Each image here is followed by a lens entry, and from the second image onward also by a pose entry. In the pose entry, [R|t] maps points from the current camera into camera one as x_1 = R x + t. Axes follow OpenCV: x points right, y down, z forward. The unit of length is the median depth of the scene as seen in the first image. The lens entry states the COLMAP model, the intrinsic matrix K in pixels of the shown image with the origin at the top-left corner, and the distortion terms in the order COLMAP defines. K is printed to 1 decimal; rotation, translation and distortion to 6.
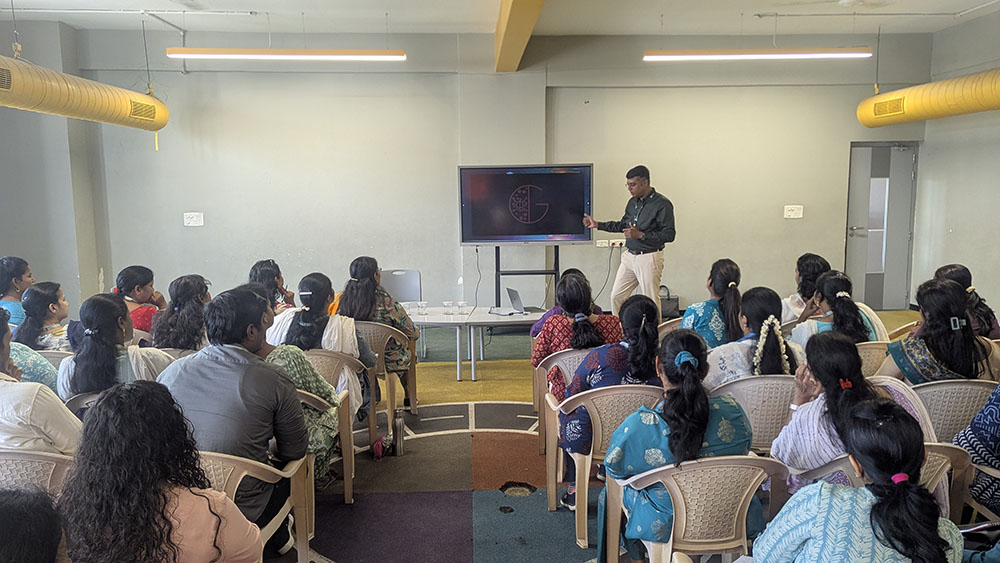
lens RADIAL K [[733.9, 0, 500.0], [0, 733.9, 281.5], [0, 0, 1]] dist [0.066781, -0.052077]
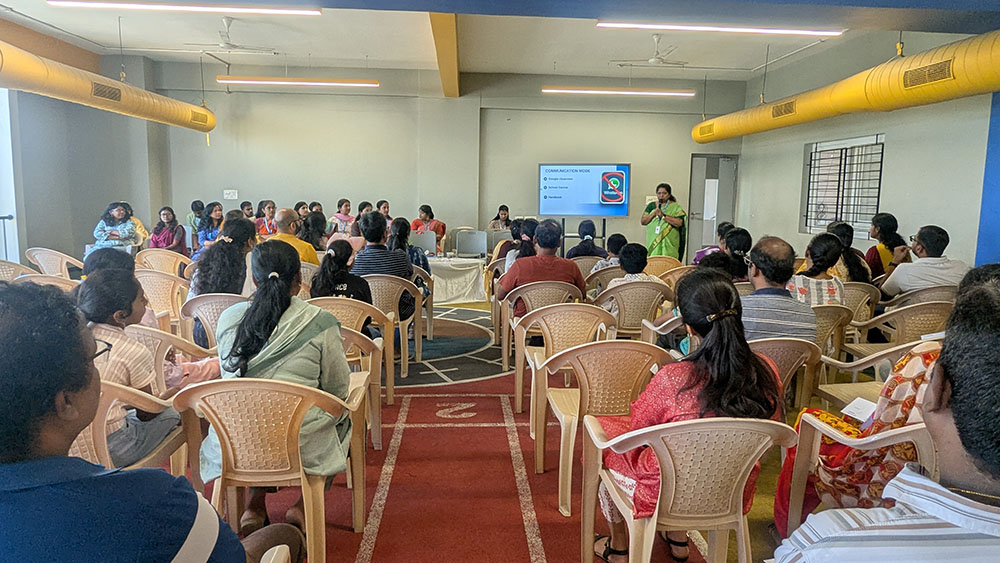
lens RADIAL K [[626.5, 0, 500.0], [0, 626.5, 281.5], [0, 0, 1]] dist [0.000145, 0.000554]
pose [[0.999546, 0.023165, 0.019275, 0.133645], [-0.023398, 0.999655, 0.011954, 0.089556], [-0.018991, -0.012400, 0.999743, -0.345930]]
